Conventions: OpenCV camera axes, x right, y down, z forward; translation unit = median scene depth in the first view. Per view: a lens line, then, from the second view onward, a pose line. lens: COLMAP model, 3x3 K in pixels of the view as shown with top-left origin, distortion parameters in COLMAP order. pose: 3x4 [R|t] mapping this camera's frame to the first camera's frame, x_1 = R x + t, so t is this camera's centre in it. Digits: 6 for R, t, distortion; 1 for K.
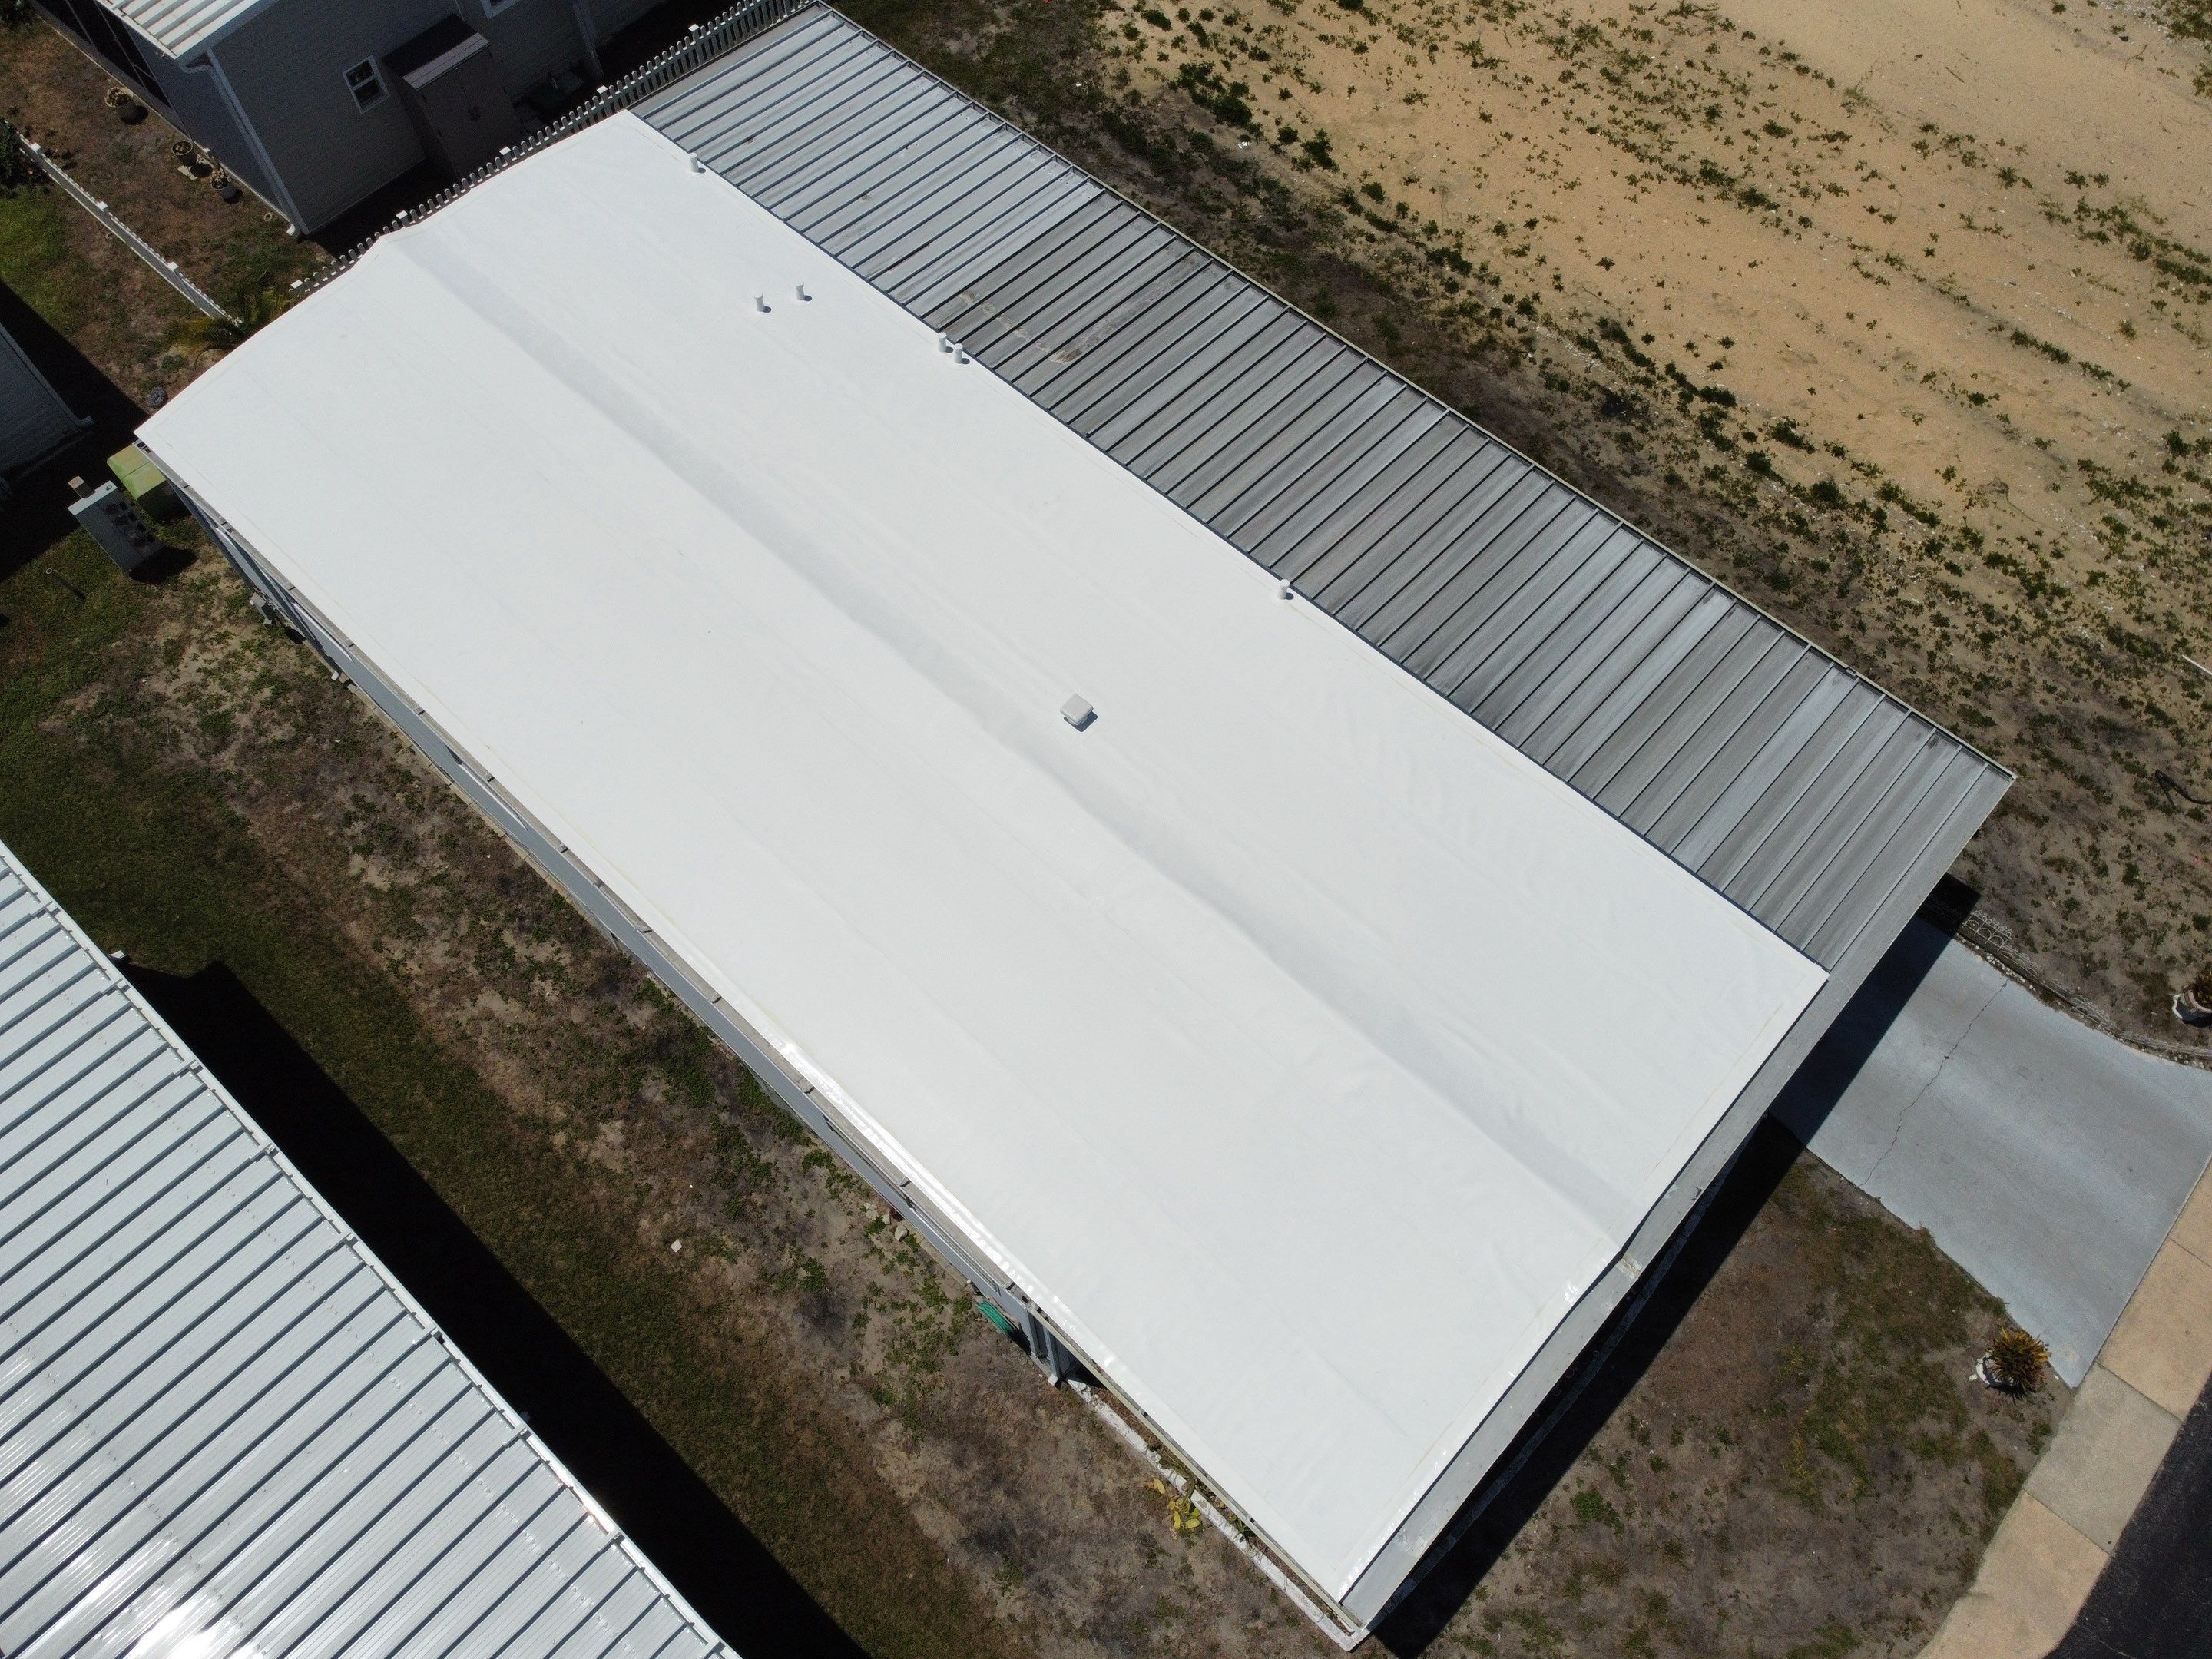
lens RADIAL K [[1663.6, 0, 1080.5], [0, 1663.6, 811.0], [0, 0, 1]] dist [0.021826, -0.022183]
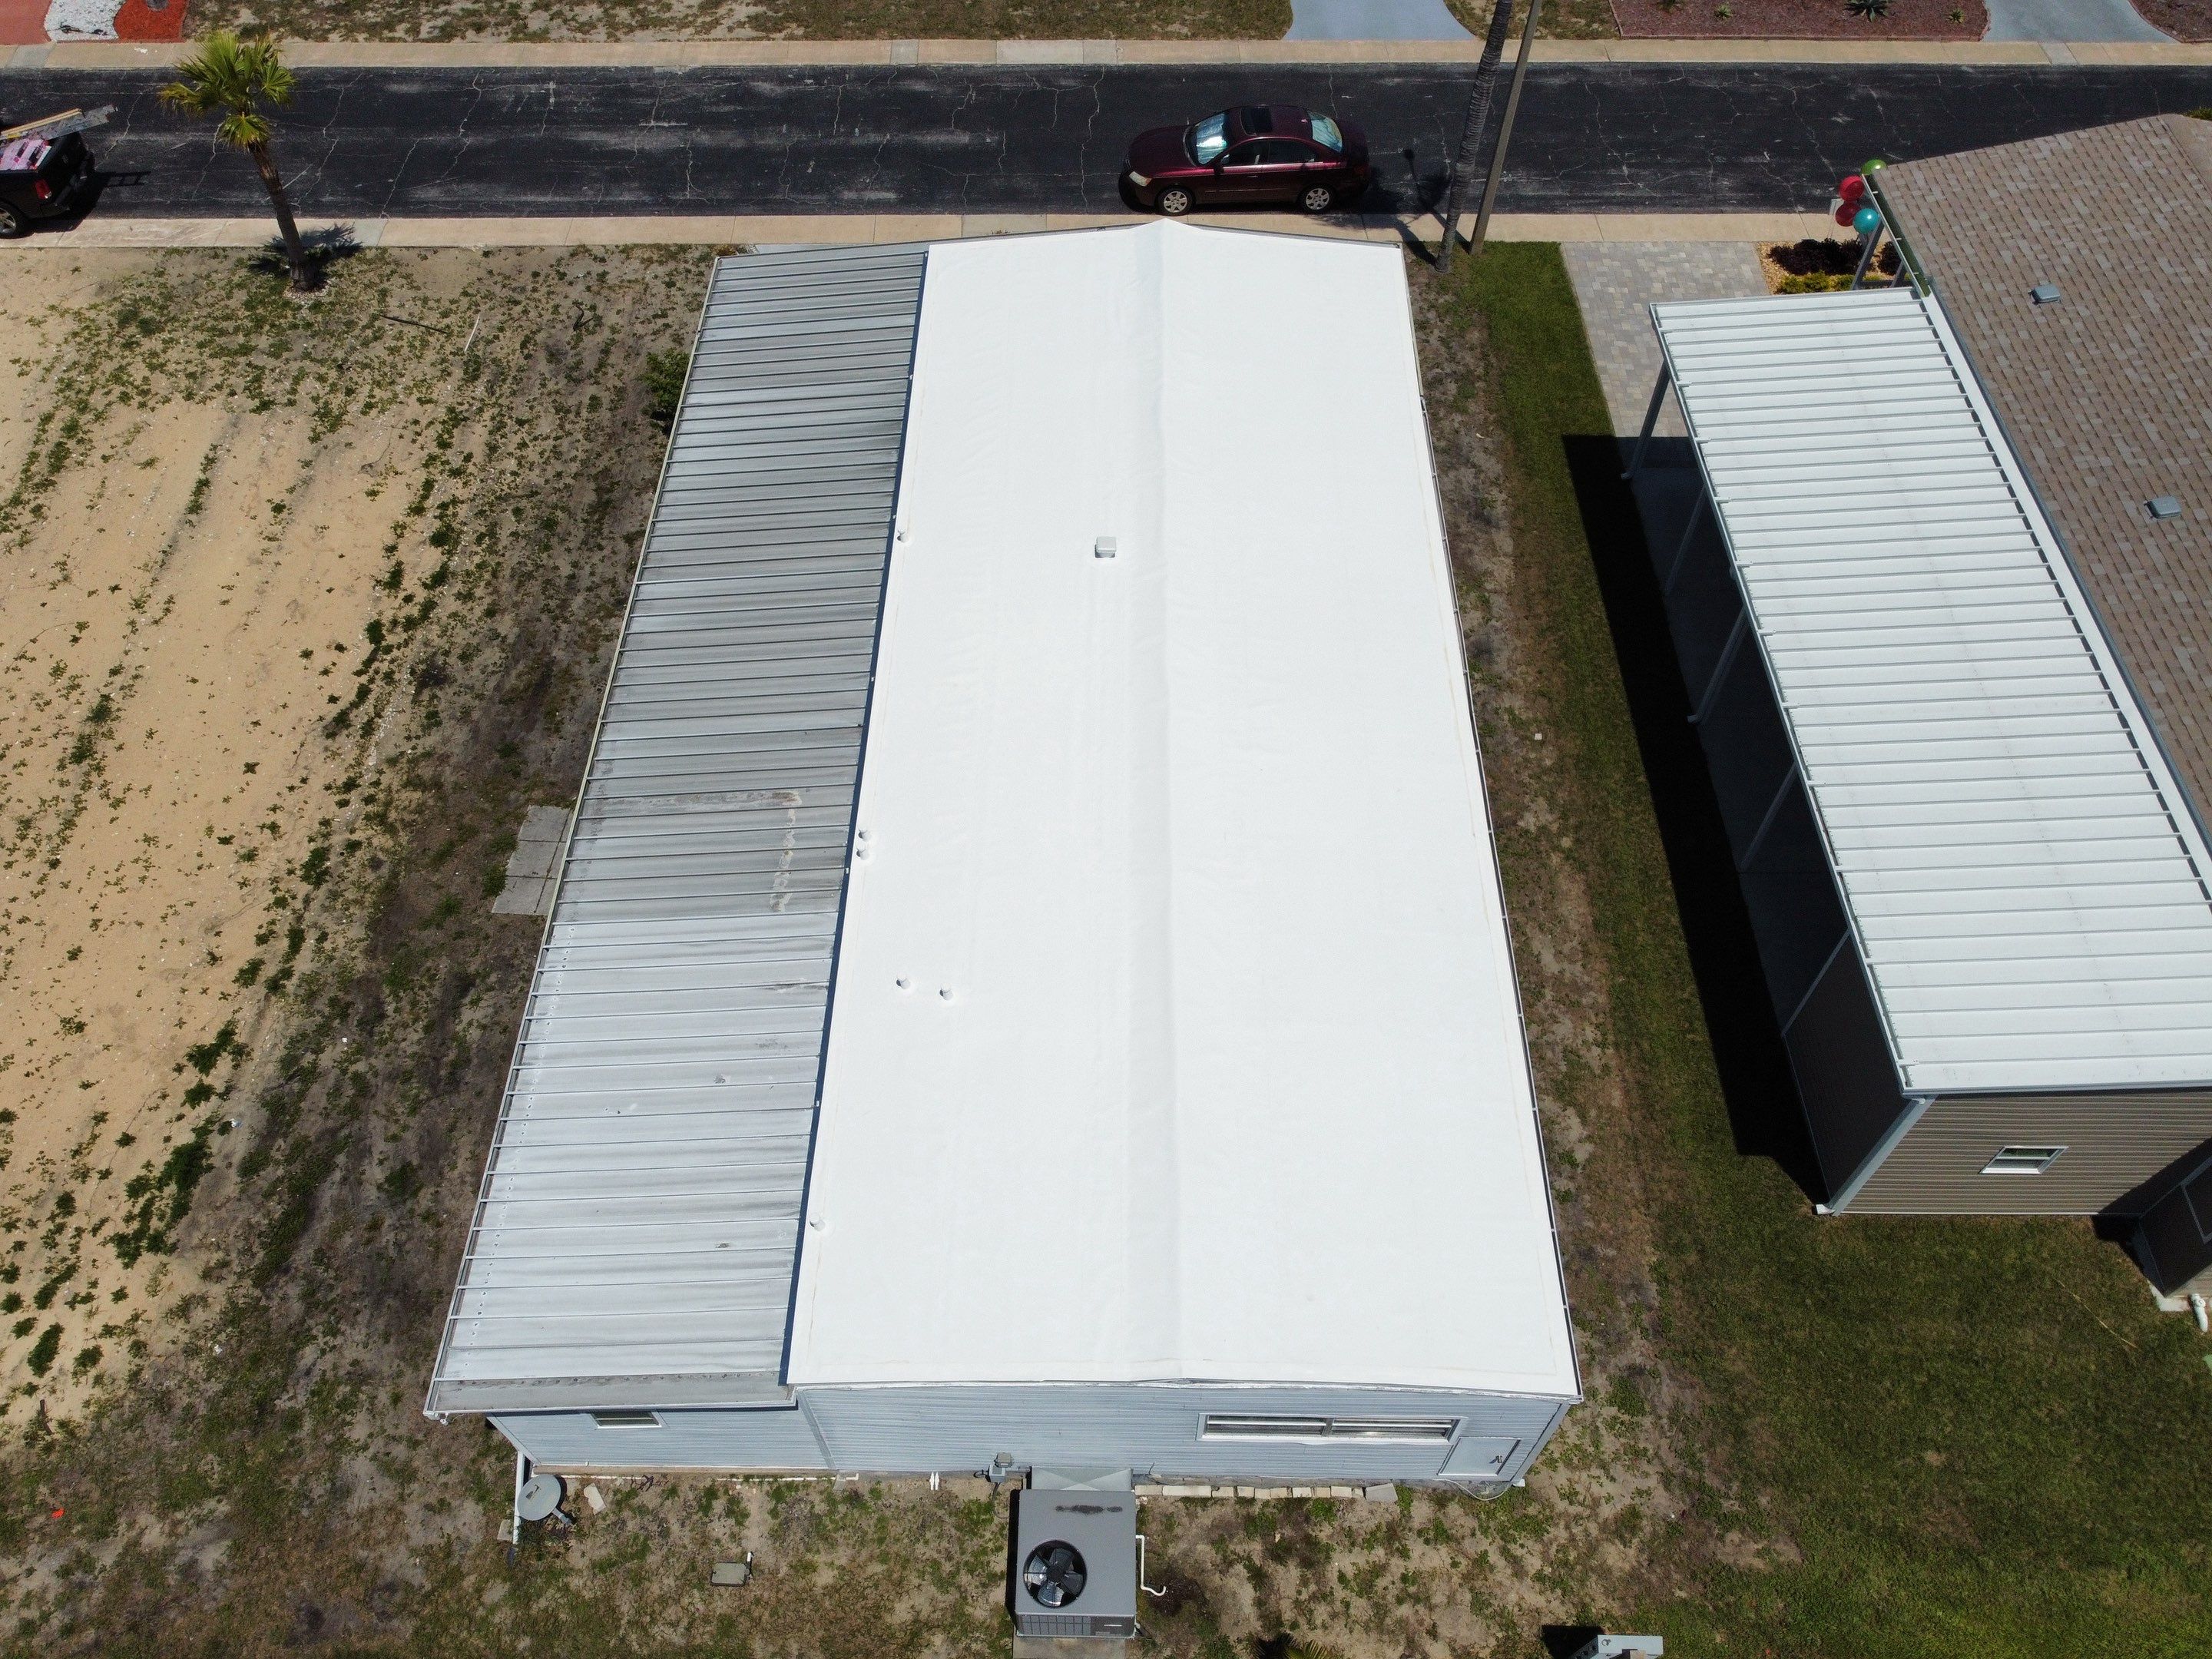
lens RADIAL K [[1671.0, 0, 1081.2], [0, 1671.0, 811.0], [0, 0, 1]] dist [0.020989, -0.023485]
pose [[-0.667247, -0.583417, 0.463040, -0.537390], [0.667520, -0.192584, 0.719255, -0.794127], [-0.330451, 0.789009, 0.517944, 0.383014]]
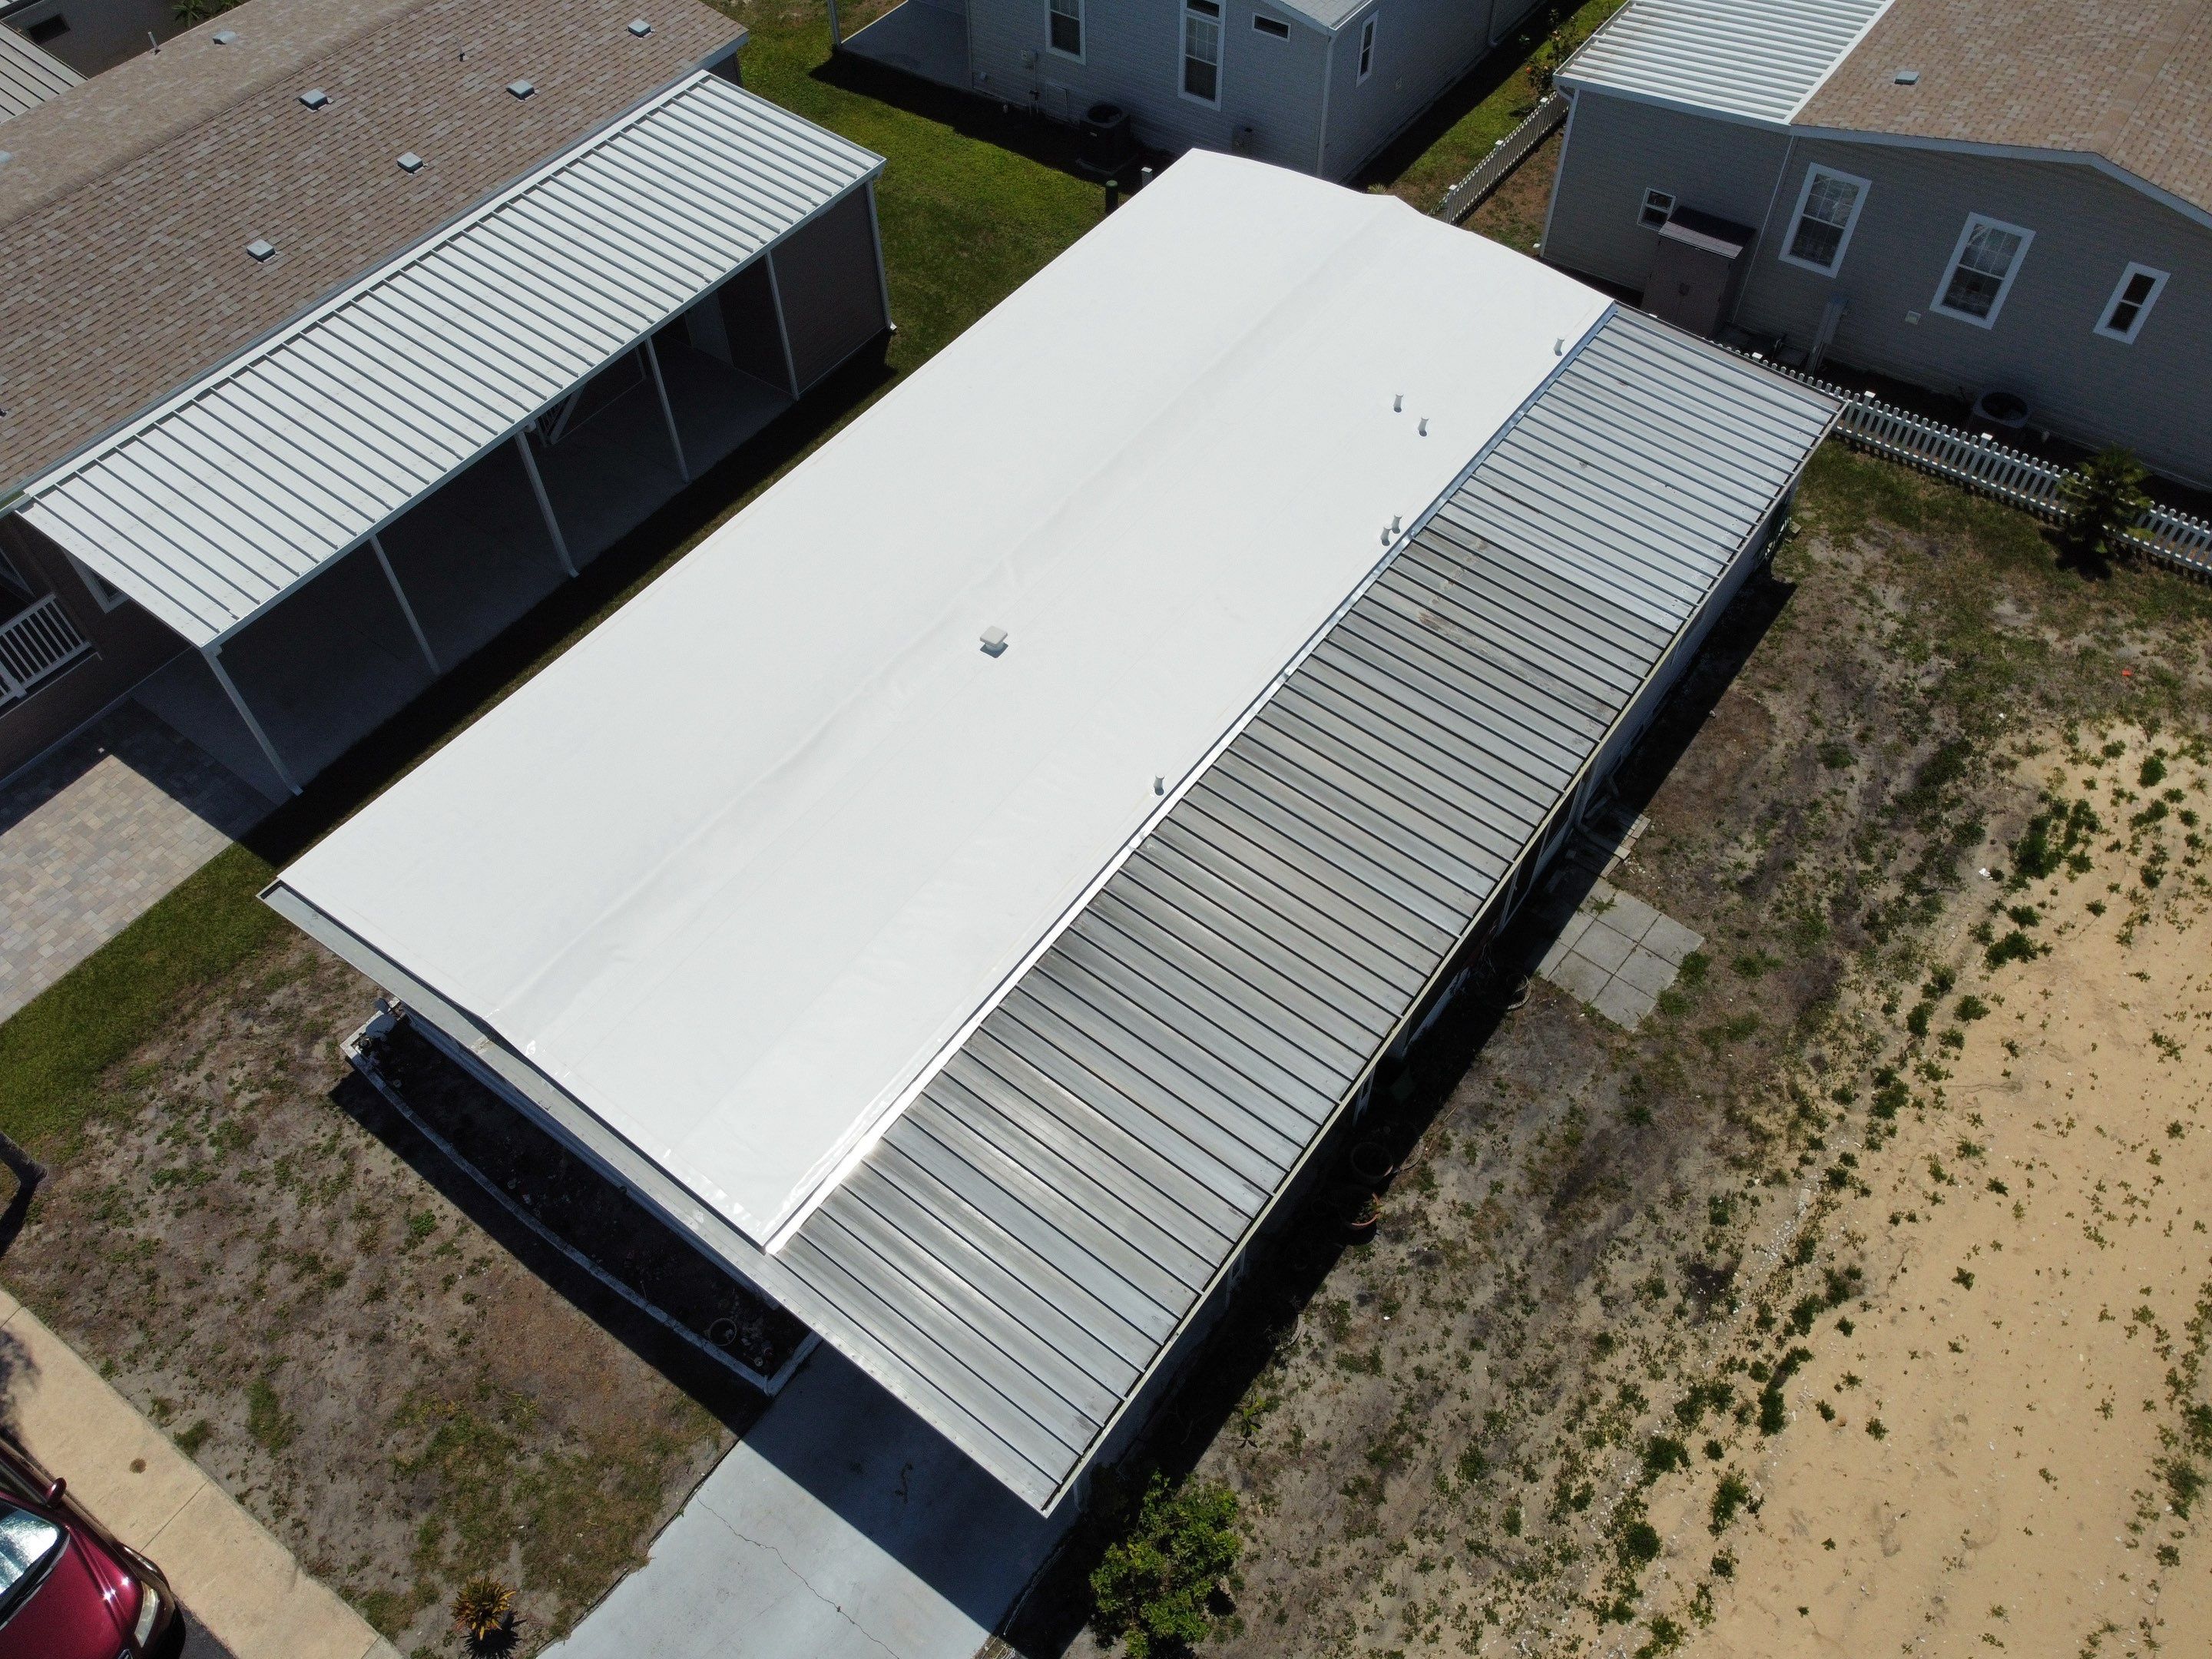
lens RADIAL K [[1671.0, 0, 1084.5], [0, 1671.0, 813.7], [0, 0, 1]] dist [0.020989, -0.023485]
pose [[0.112544, 0.785811, -0.608140, 0.622591], [-0.865557, 0.378110, 0.328395, -0.346009], [0.488001, 0.489421, 0.722719, 0.186550]]
